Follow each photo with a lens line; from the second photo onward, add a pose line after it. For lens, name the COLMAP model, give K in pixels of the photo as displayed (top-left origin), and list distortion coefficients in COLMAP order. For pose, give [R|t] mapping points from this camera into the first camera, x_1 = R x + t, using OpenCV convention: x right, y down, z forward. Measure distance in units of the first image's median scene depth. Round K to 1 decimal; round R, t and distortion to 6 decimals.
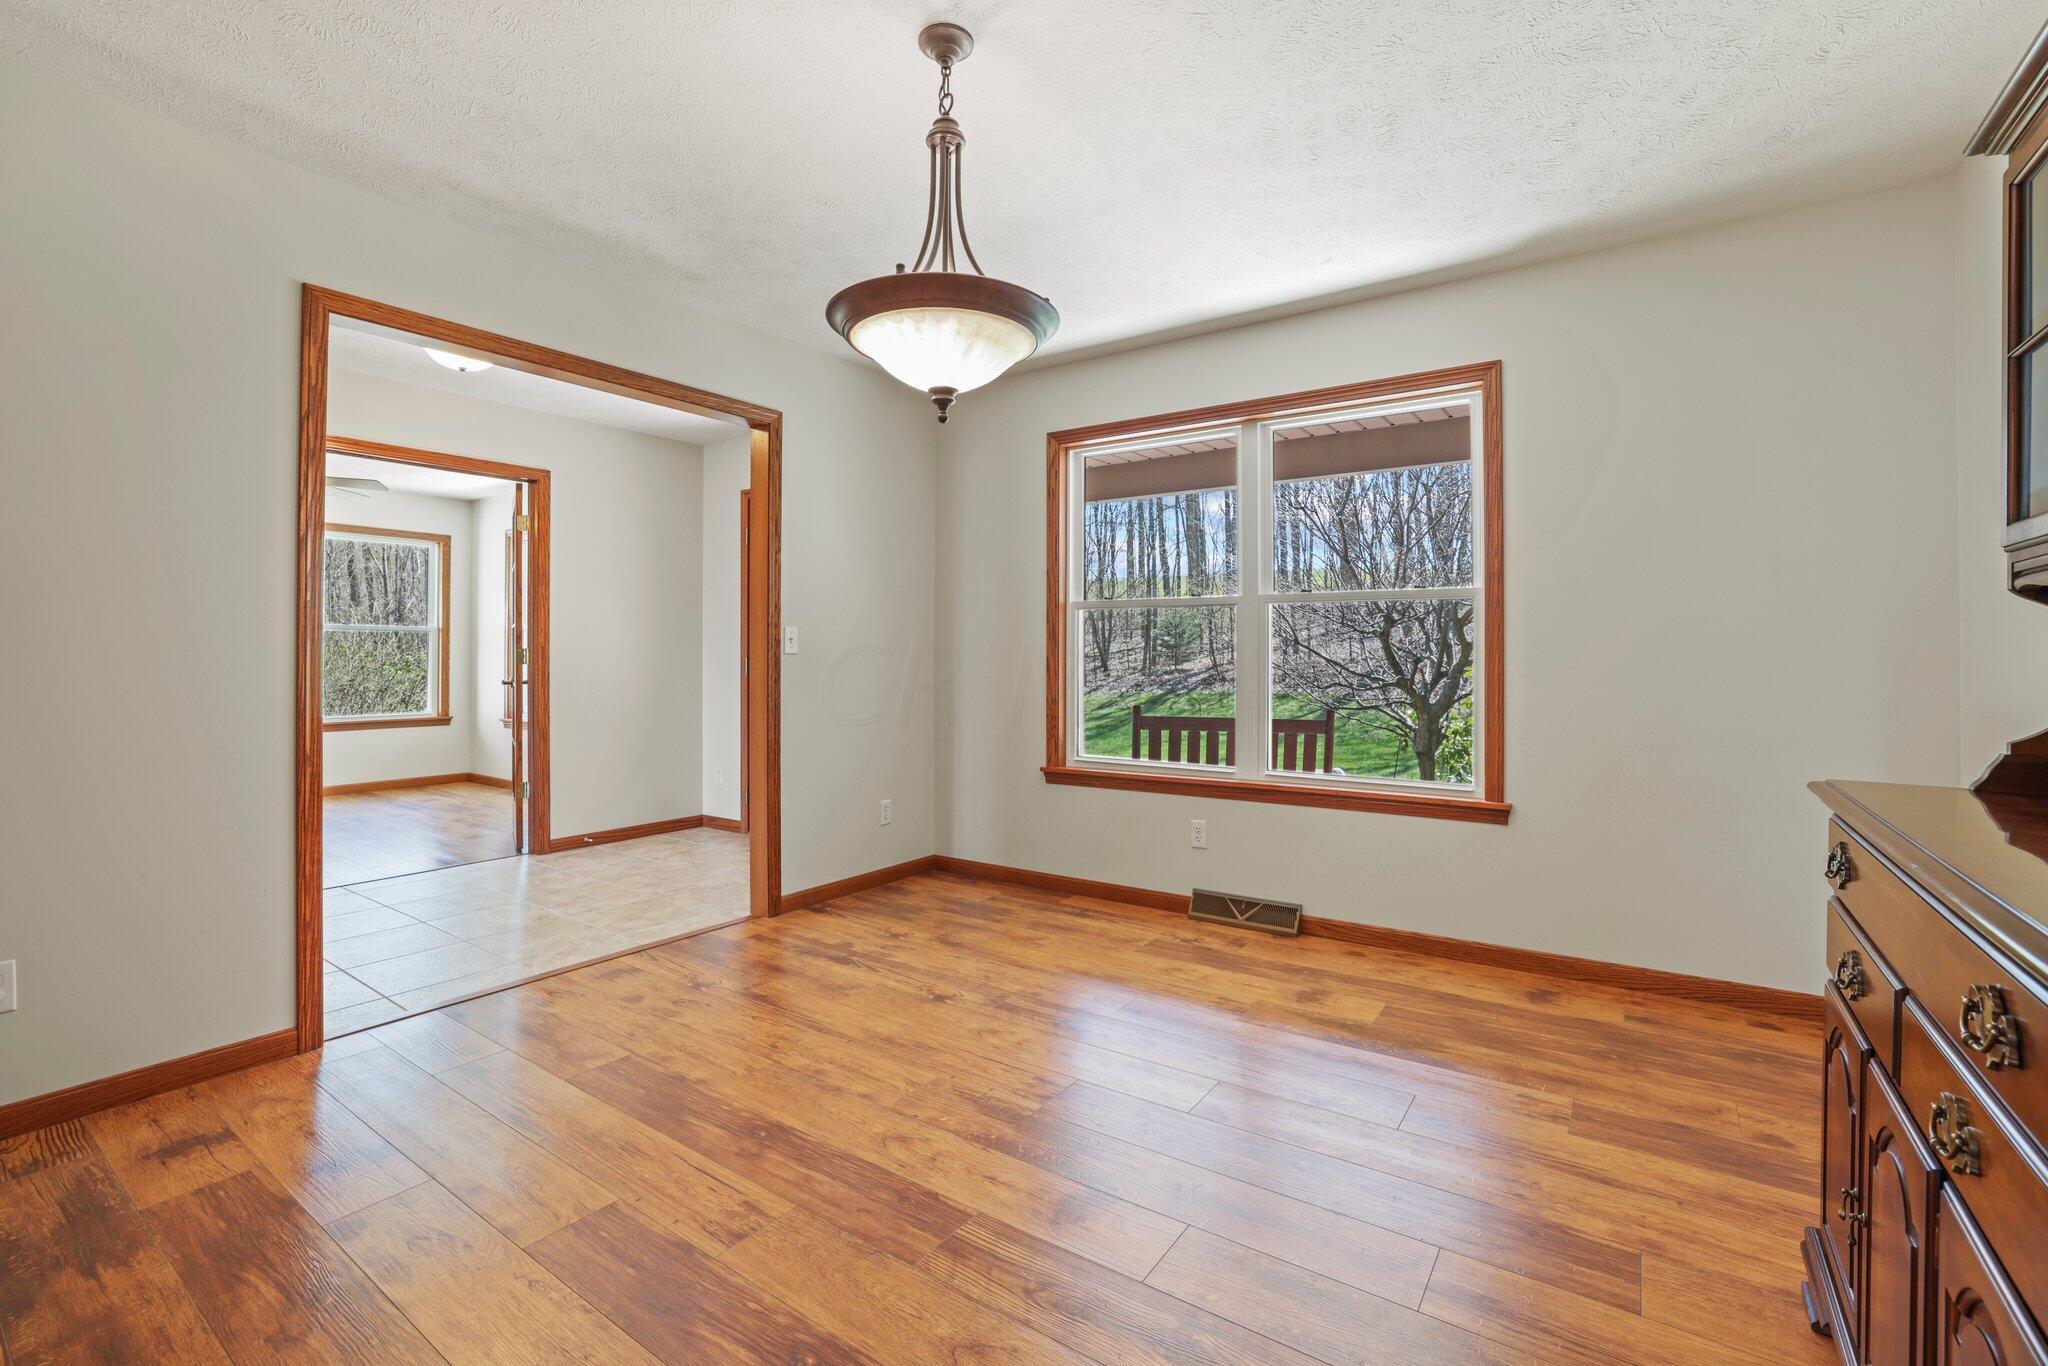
lens RADIAL K [[850.2, 0, 1016.5], [0, 850.2, 668.7], [0, 0, 1]] dist [0.000553, 0.000687]
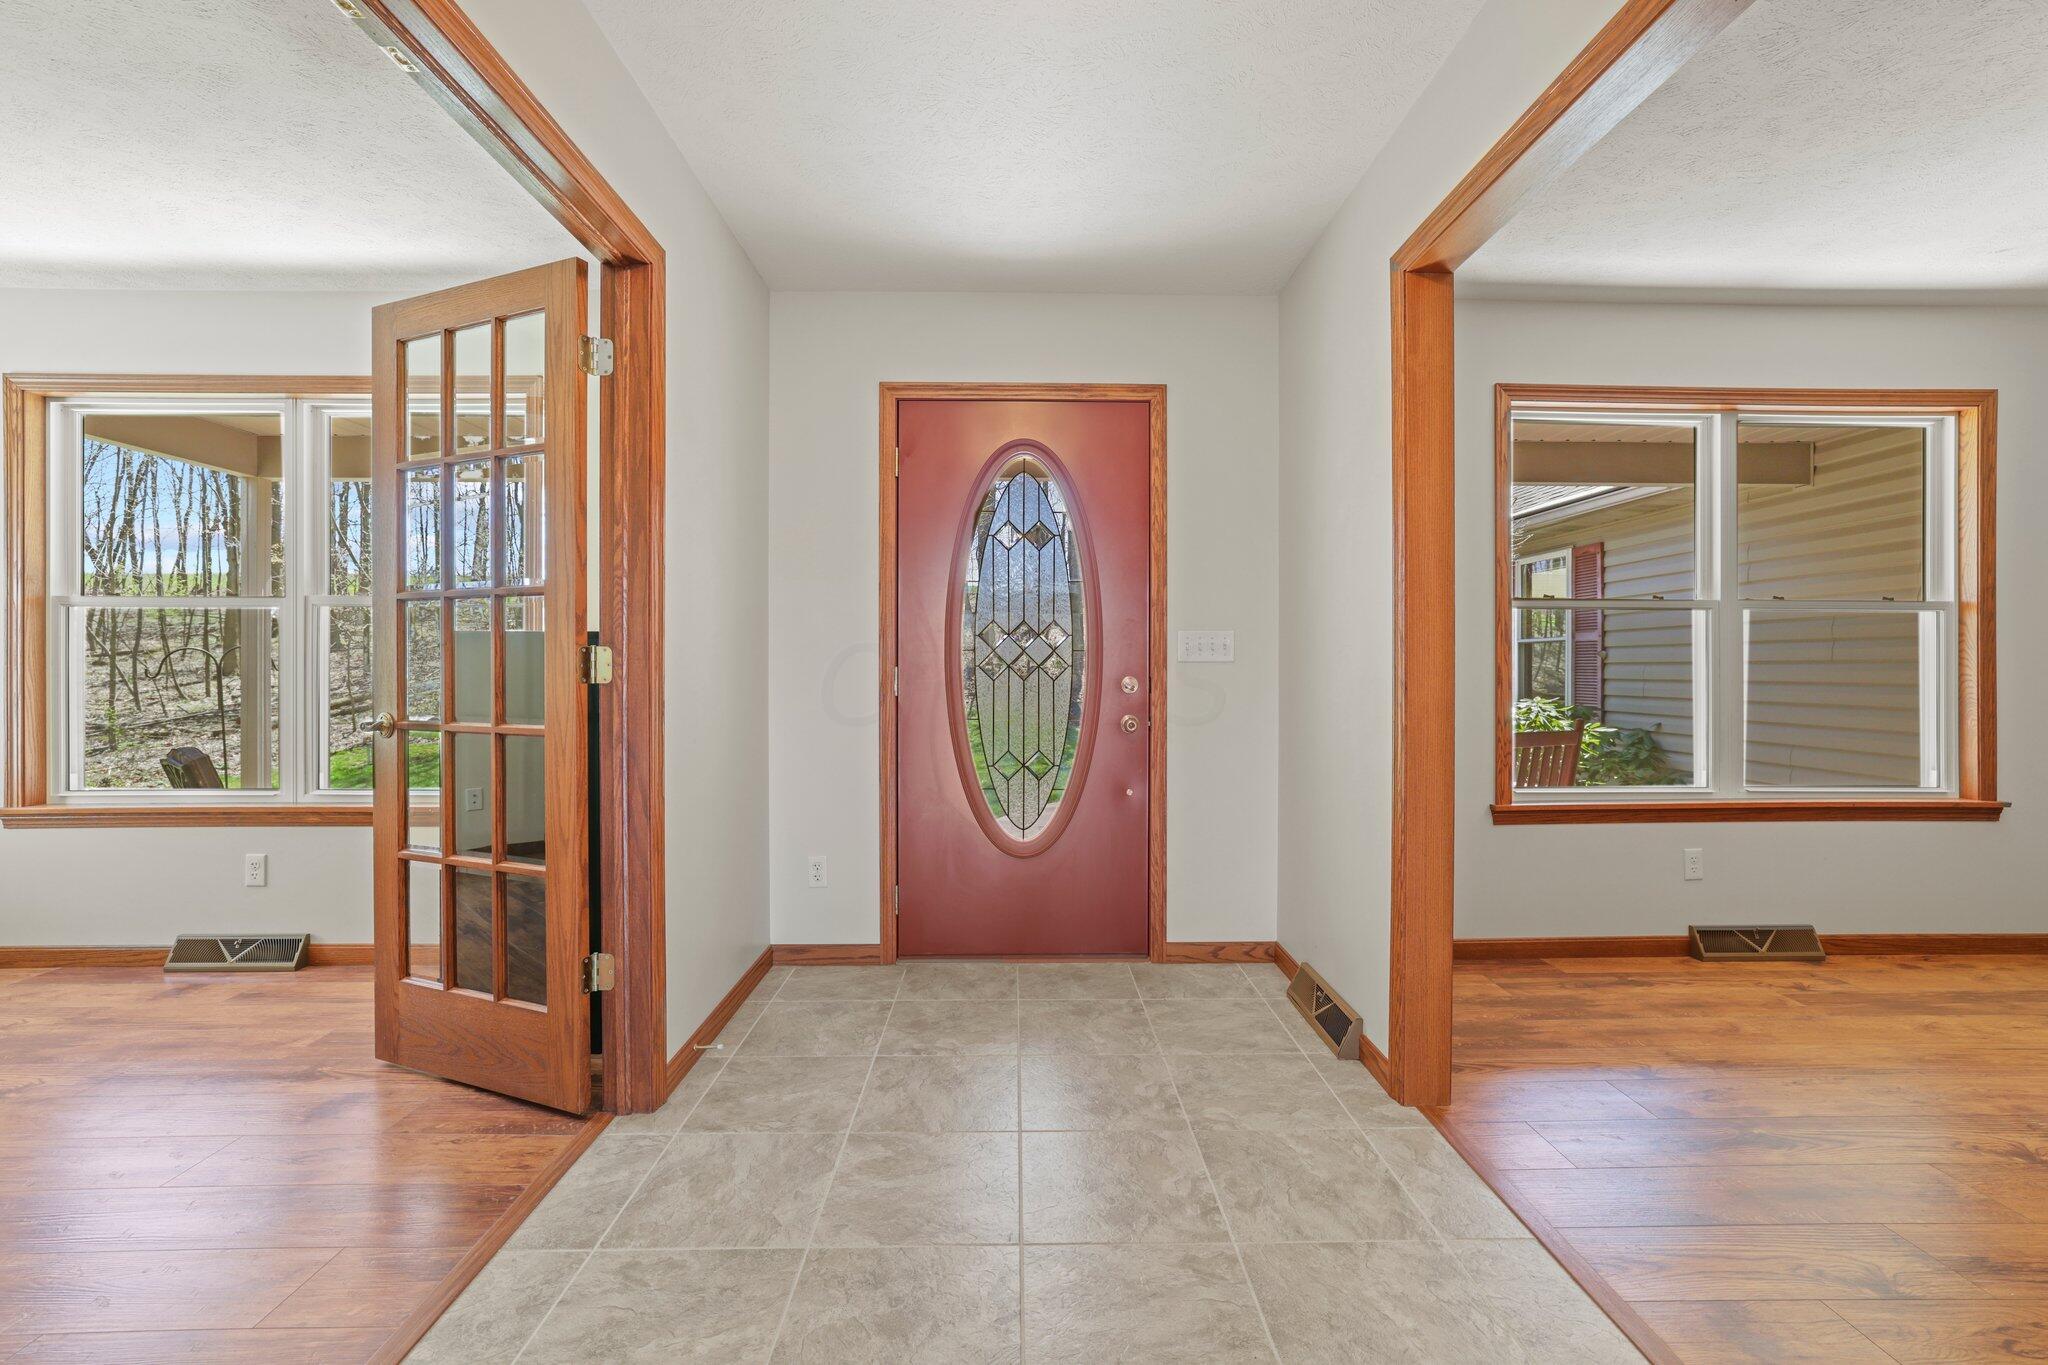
lens RADIAL K [[850.2, 0, 1025.4], [0, 850.2, 677.0], [0, 0, 1]] dist [0.000553, 0.000687]
pose [[0.806092, -0.001780, 0.591787, -0.903257], [0.001786, 0.999998, 0.000575, -0.004104], [-0.591787, 0.000593, 0.806094, 0.714982]]
